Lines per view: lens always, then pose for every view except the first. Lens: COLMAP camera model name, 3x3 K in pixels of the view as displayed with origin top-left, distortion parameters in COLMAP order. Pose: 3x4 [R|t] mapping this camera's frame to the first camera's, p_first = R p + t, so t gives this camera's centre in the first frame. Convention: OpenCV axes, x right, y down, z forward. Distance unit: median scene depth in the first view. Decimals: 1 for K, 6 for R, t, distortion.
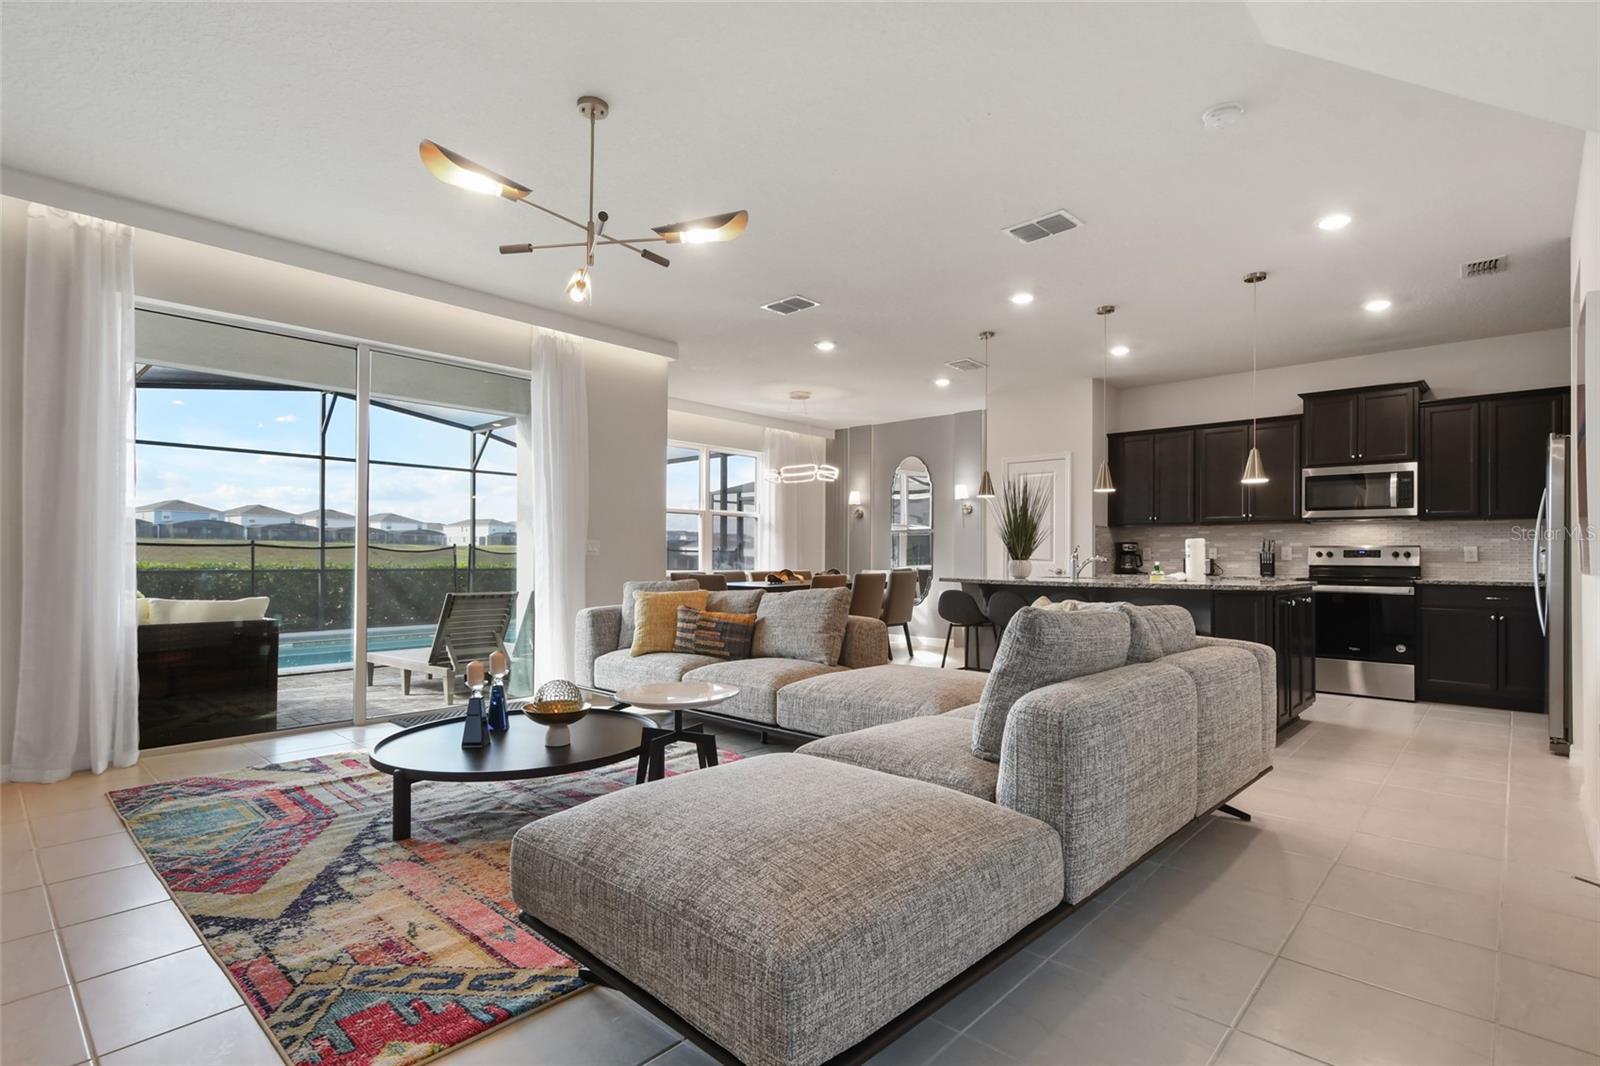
lens RADIAL K [[776.8, 0, 807.0], [0, 776.8, 547.5], [0, 0, 1]] dist [0.014341, -0.003220]
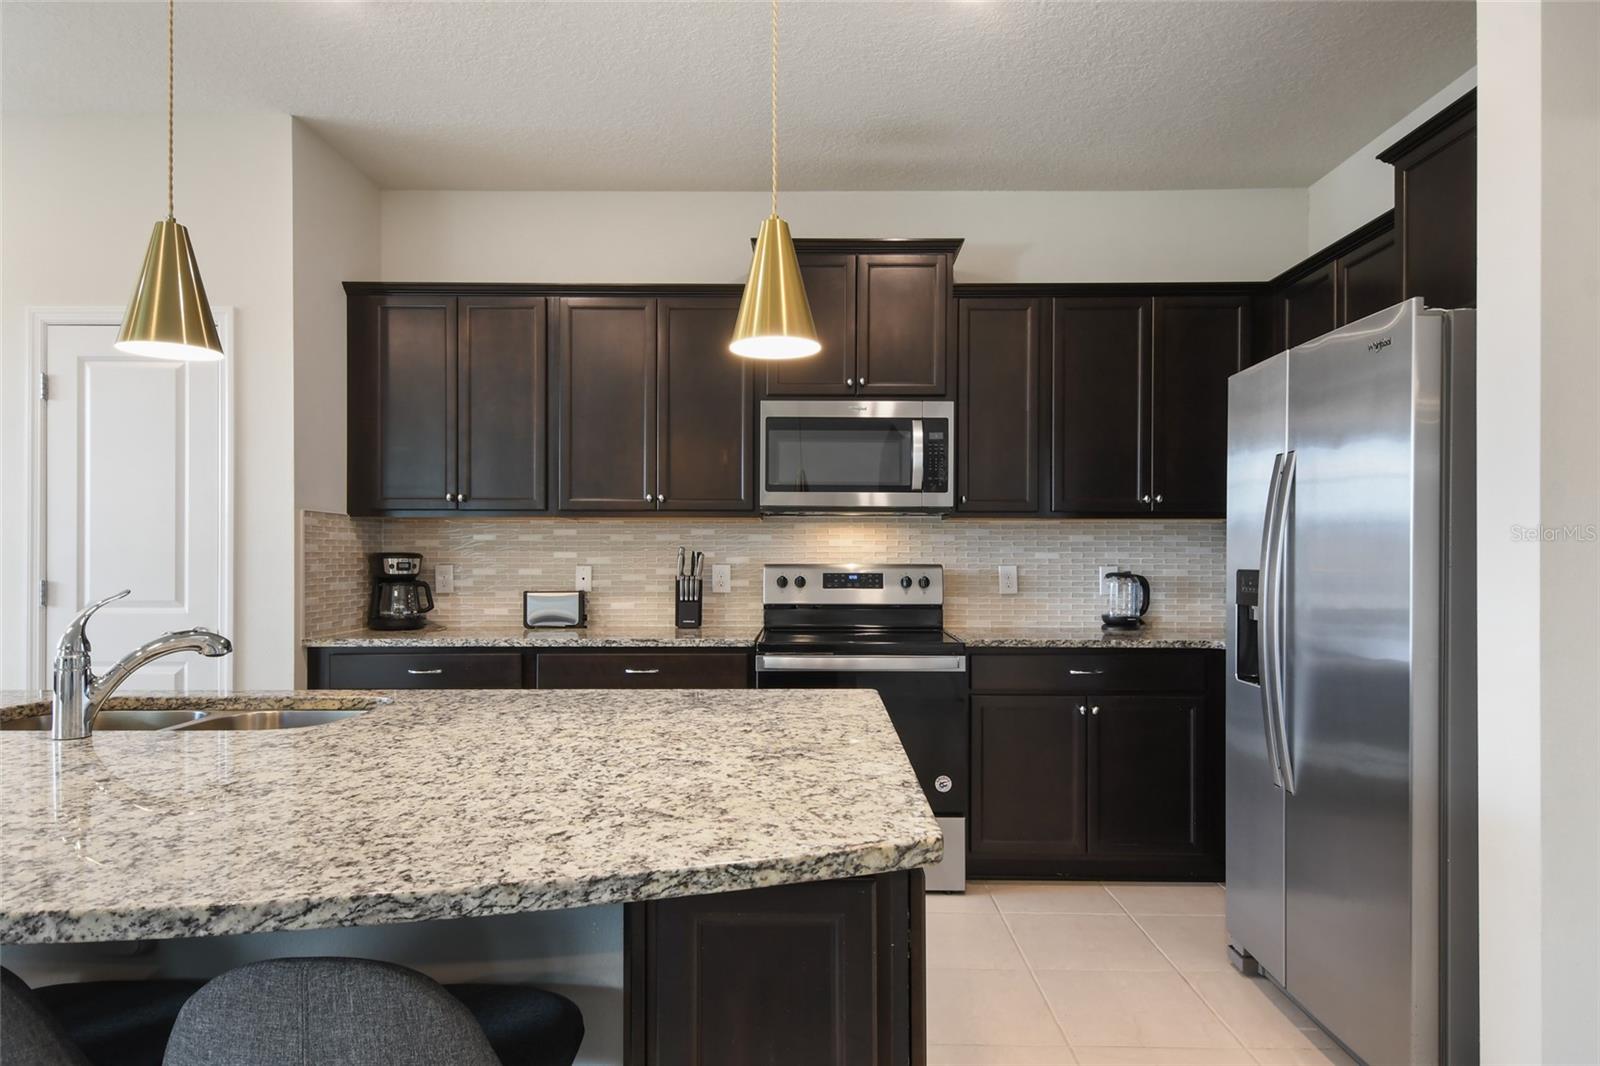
lens RADIAL K [[946.1, 0, 804.9], [0, 946.1, 564.0], [0, 0, 1]] dist [0.005564, 0.000415]
pose [[0.743377, -0.011122, 0.668780, 0.415796], [-0.006358, 0.999699, 0.023692, -0.025182], [-0.668842, -0.021864, 0.743083, 0.846303]]
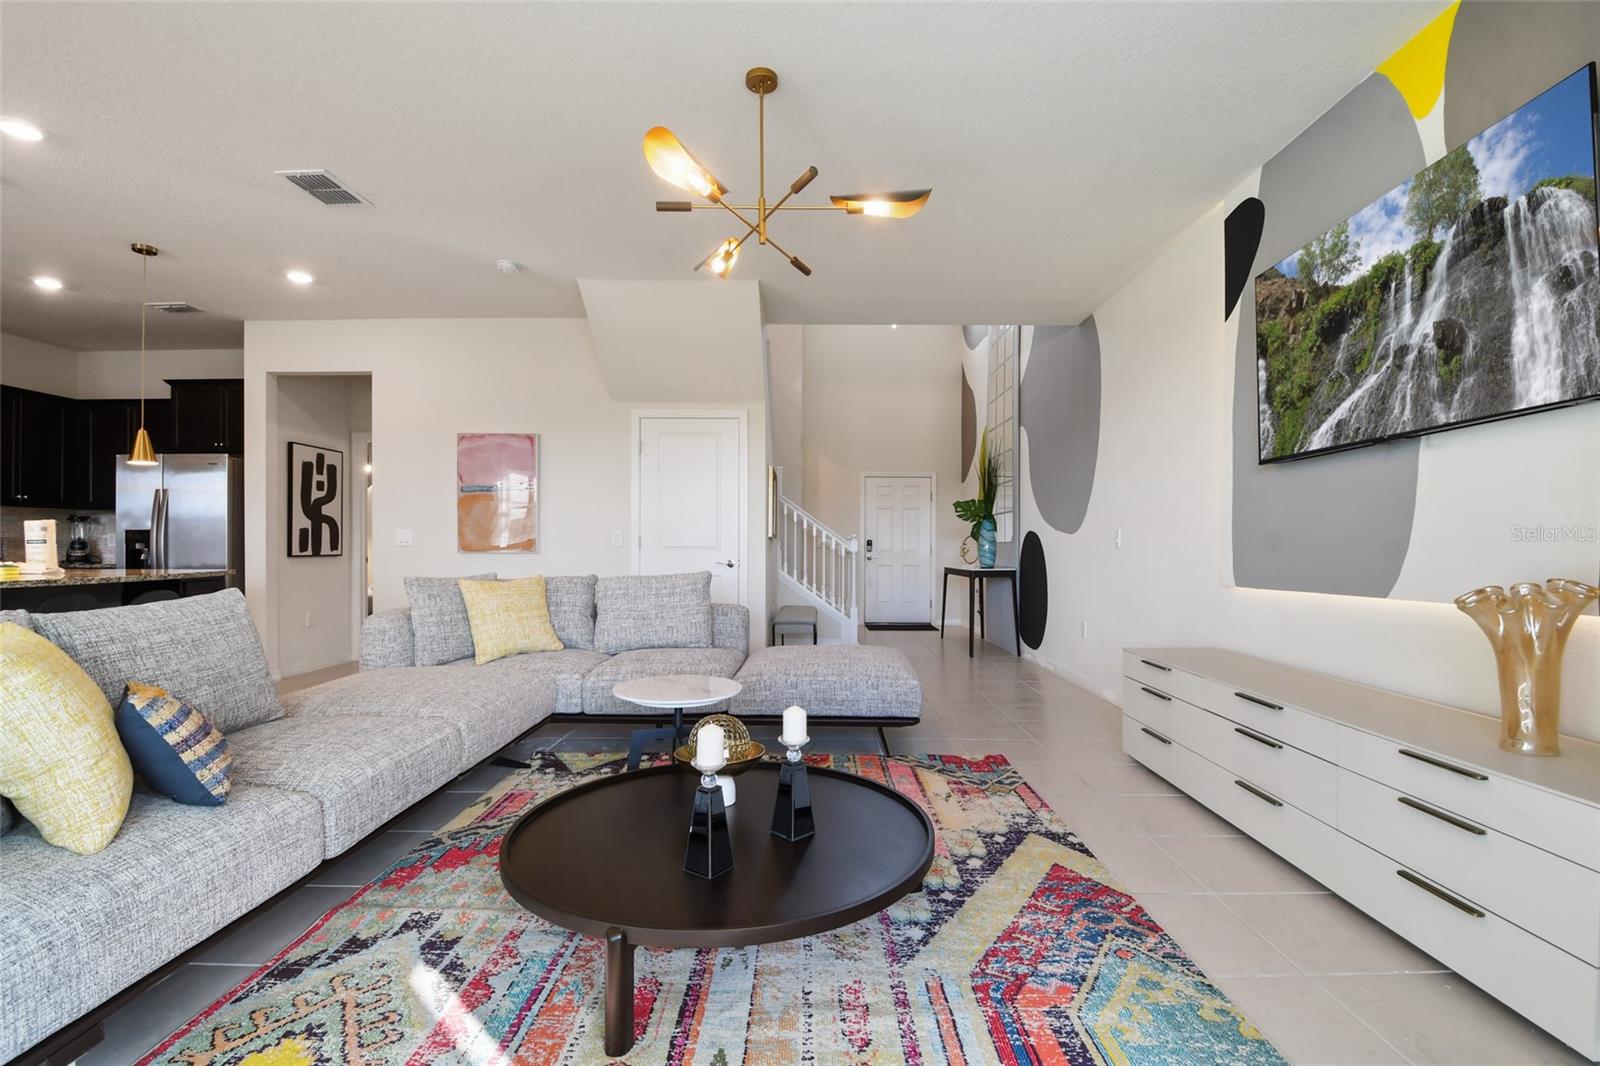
lens RADIAL K [[724.0, 0, 800.8], [0, 724.0, 549.9], [0, 0, 1]] dist [-0.015489, -0.002758]
pose [[-0.668238, -0.009090, 0.743892, -0.676272], [-0.014819, 0.999890, -0.001095, 0.011197], [-0.743800, -0.011755, -0.668299, 1.078924]]
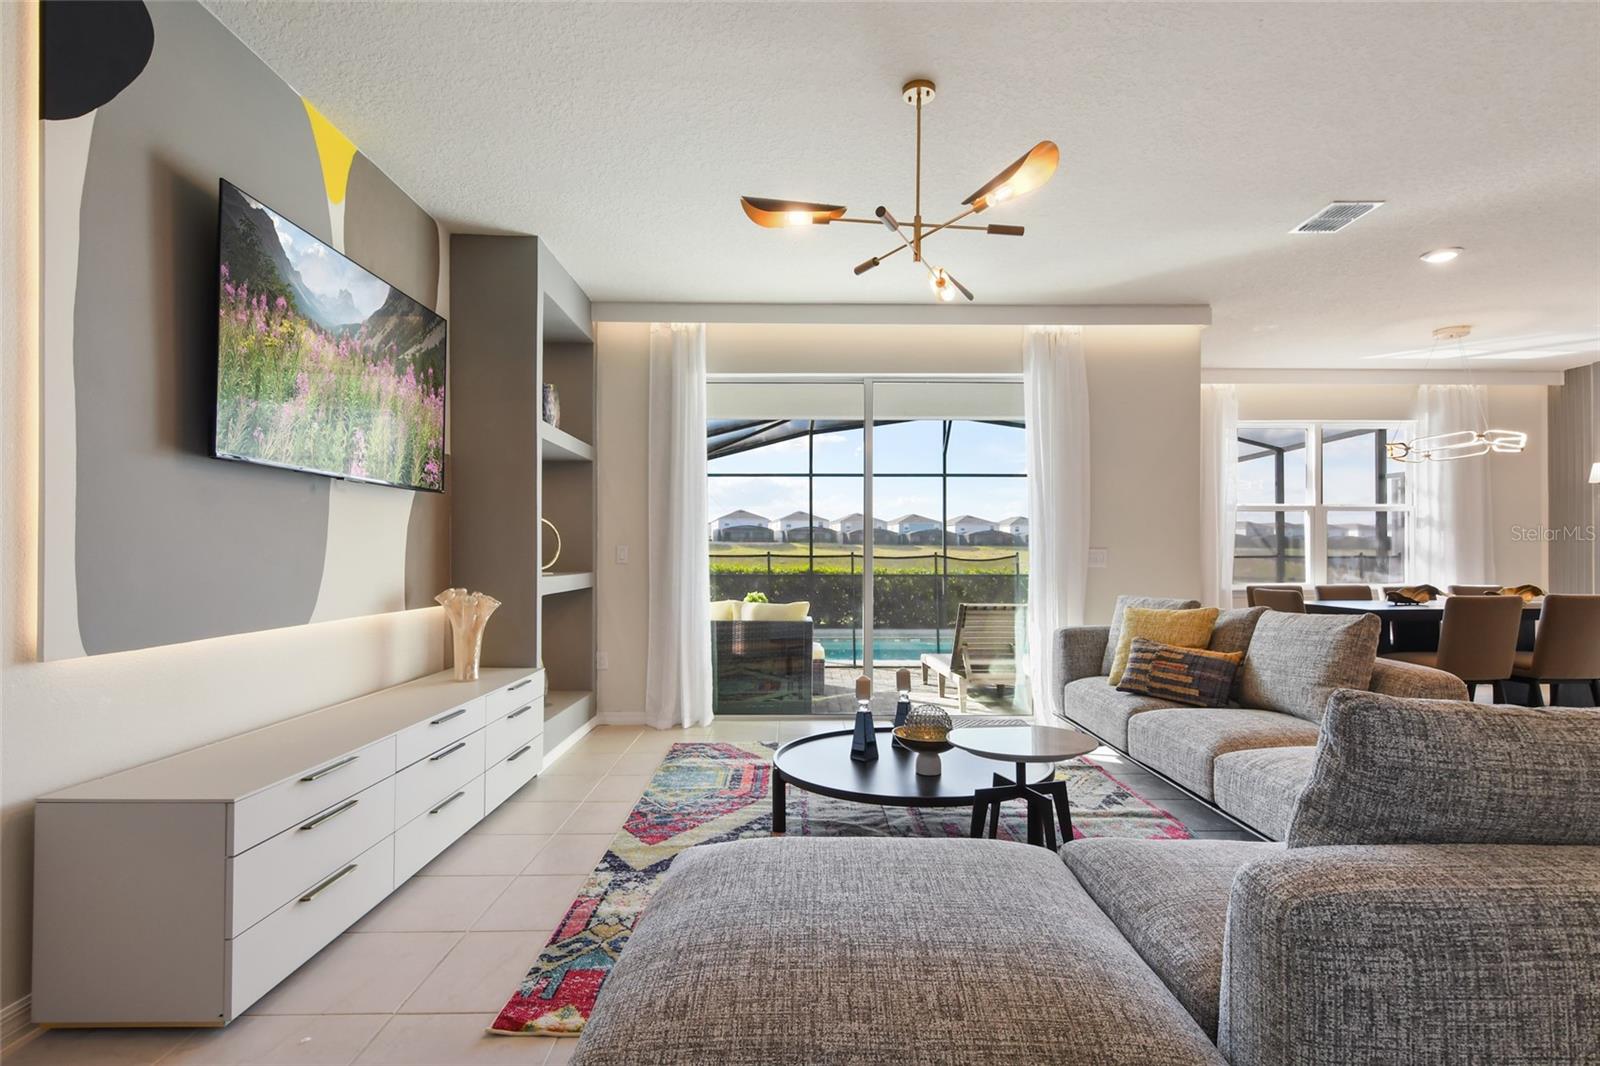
lens RADIAL K [[798.3, 0, 800.8], [0, 798.3, 546.1], [0, 0, 1]] dist [0.007348, 0.000676]
pose [[0.680312, -0.014499, -0.732780, 0.222522], [0.011203, 0.999893, -0.009383, -0.011620], [0.732837, -0.001826, 0.680401, 0.173686]]
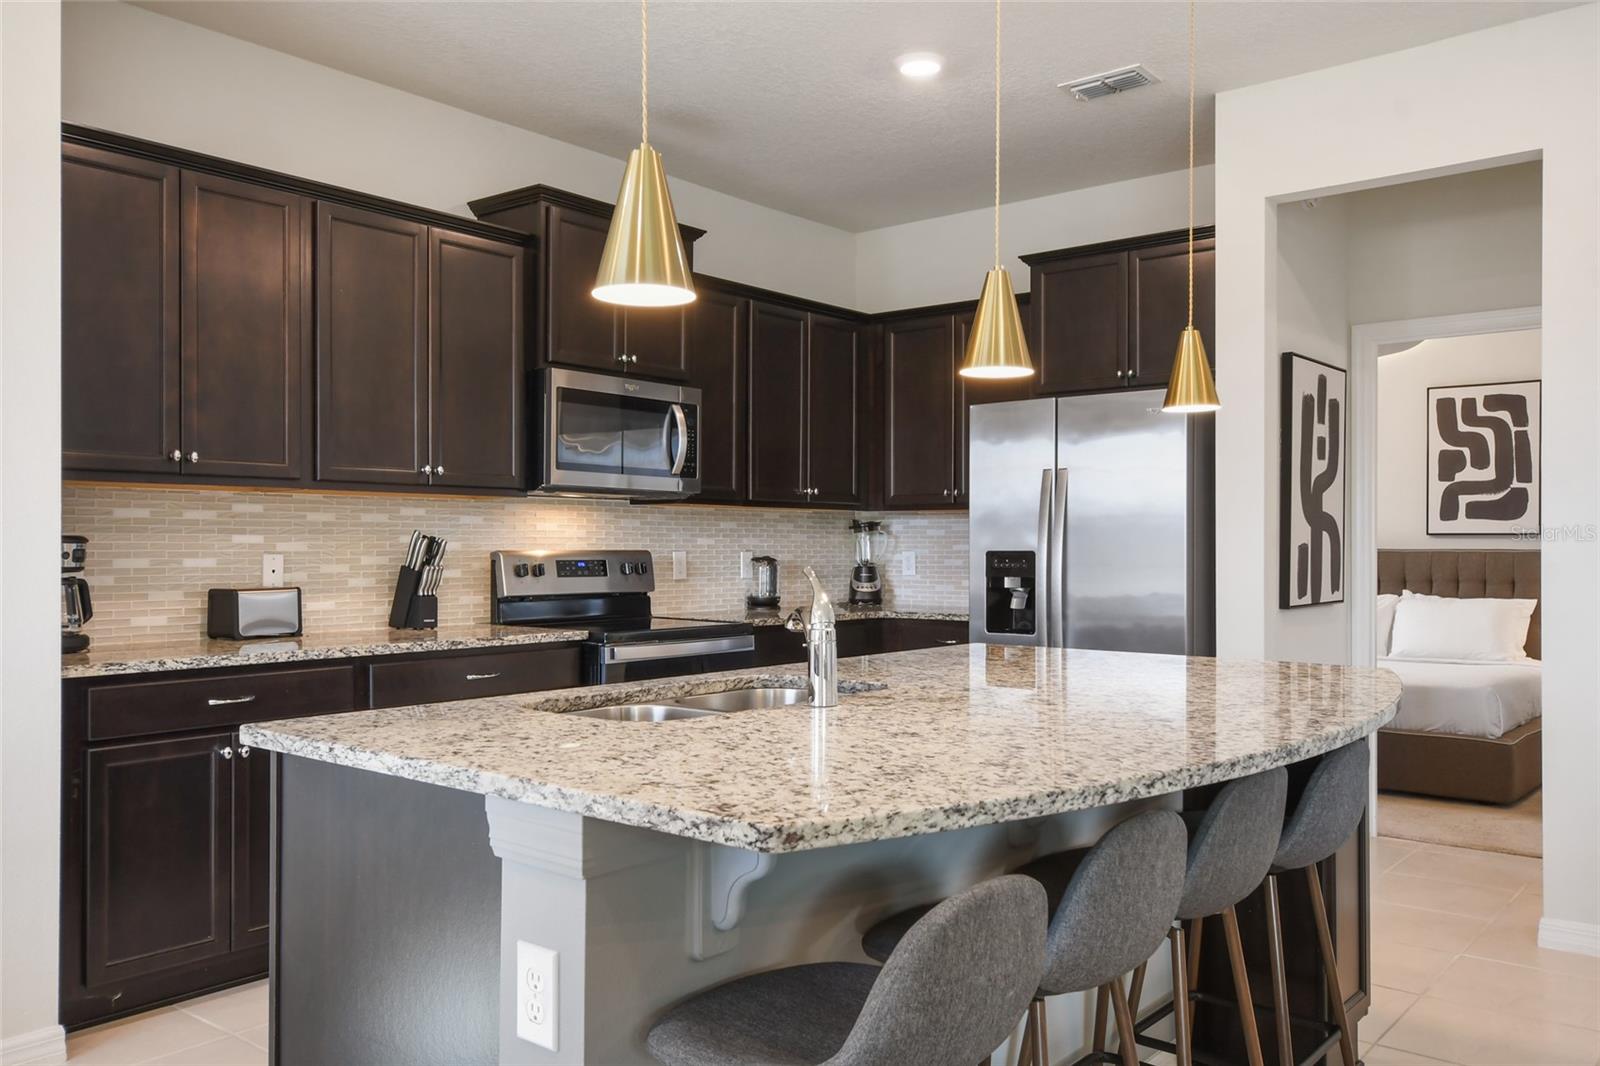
lens RADIAL K [[1280.2, 0, 807.1], [0, 1280.2, 533.5], [0, 0, 1]] dist [0.000447, -0.000710]
pose [[-0.052168, 0.004060, 0.998630, -0.087558], [-0.013993, 0.999891, -0.004796, -0.015869], [-0.998540, -0.014224, -0.052105, 1.349959]]
